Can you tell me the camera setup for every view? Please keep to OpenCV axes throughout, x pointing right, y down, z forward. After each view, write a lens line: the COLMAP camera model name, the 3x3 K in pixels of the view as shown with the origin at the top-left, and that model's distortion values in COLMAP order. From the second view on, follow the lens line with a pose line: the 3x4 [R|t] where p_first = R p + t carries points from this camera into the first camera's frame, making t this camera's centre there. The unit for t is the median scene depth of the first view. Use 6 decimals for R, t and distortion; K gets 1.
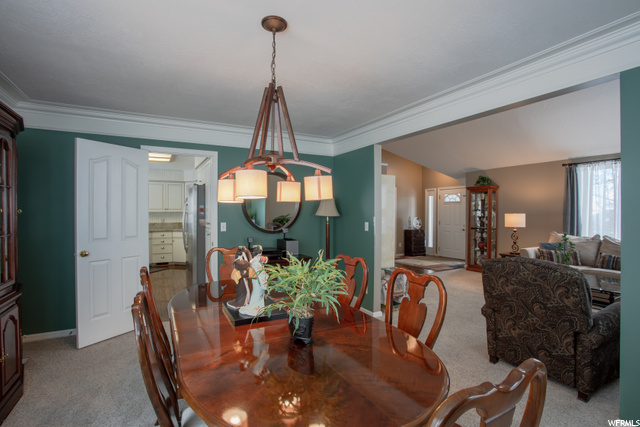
lens RADIAL K [[313.0, 0, 322.8], [0, 313.0, 212.1], [0, 0, 1]] dist [-0.035202, 0.005685]
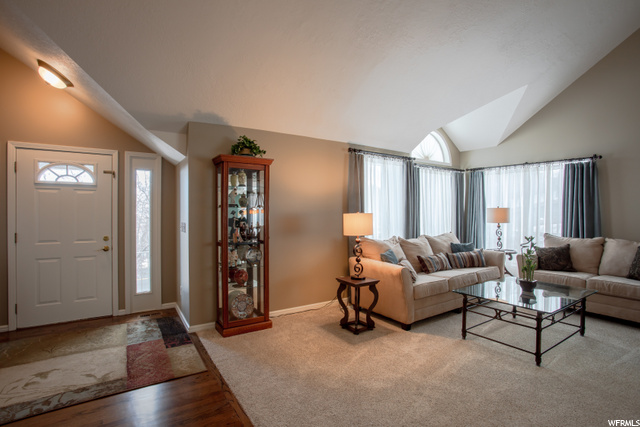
lens RADIAL K [[313.0, 0, 319.2], [0, 313.0, 213.4], [0, 0, 1]] dist [-0.035202, 0.005685]
pose [[-0.062854, -0.008974, 0.997982, 0.001533], [-0.004944, 0.999950, 0.008681, 0.000286], [-0.998010, -0.004389, -0.062895, 0.958480]]
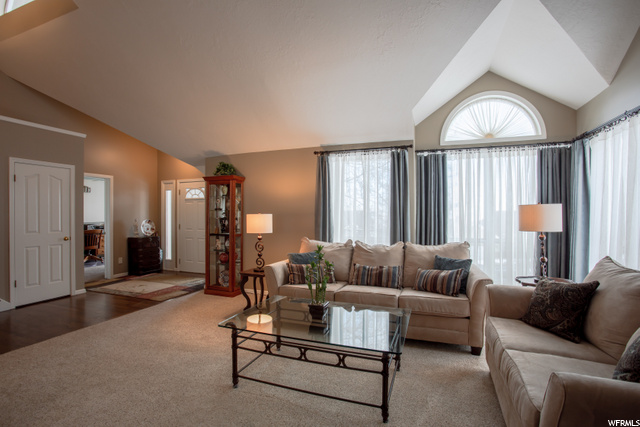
lens RADIAL K [[313.0, 0, 317.2], [0, 313.0, 211.8], [0, 0, 1]] dist [-0.035202, 0.005685]
pose [[0.776281, 0.001188, 0.630386, 0.232184], [0.000405, 0.999997, -0.002383, 0.001259], [-0.630387, 0.002105, 0.776278, 0.307053]]
